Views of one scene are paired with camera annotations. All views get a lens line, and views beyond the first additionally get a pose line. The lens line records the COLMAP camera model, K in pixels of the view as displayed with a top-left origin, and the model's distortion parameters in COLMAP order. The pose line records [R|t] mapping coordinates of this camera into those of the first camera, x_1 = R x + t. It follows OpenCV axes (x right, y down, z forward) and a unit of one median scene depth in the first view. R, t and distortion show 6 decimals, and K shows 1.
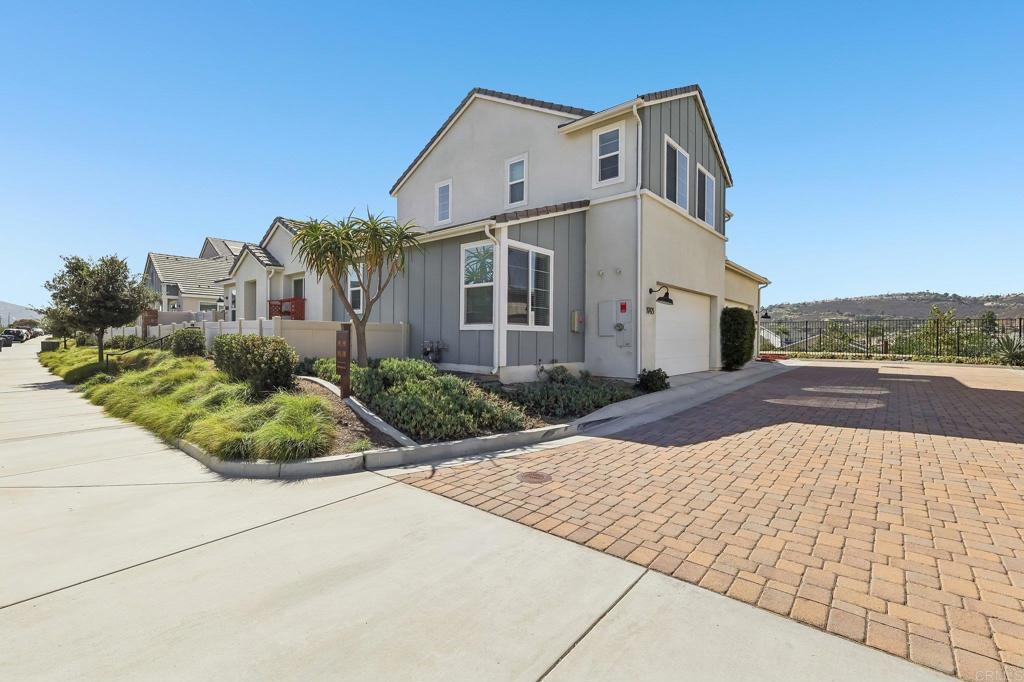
lens RADIAL K [[444.6, 0, 510.2], [0, 444.6, 336.9], [0, 0, 1]] dist [0.000684, 0.000037]
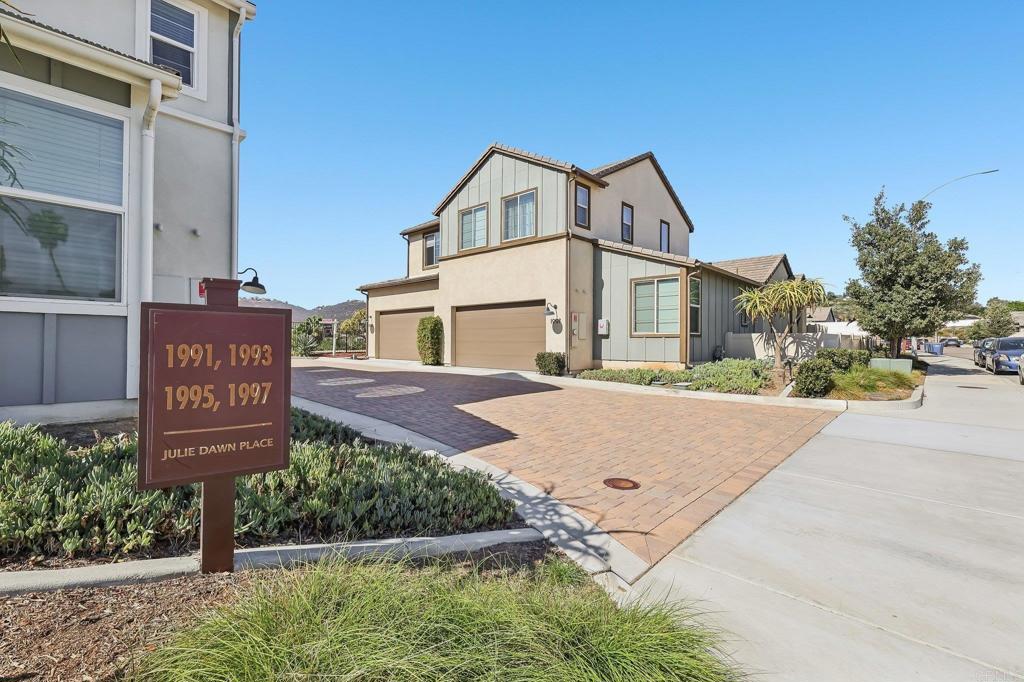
lens RADIAL K [[444.6, 0, 510.2], [0, 444.6, 336.9], [0, 0, 1]] dist [0.000684, 0.000037]
pose [[0.049228, -0.001614, 0.998786, -0.804731], [-0.007760, 0.999968, 0.001998, -0.000488], [-0.998757, -0.007849, 0.049214, 1.049544]]
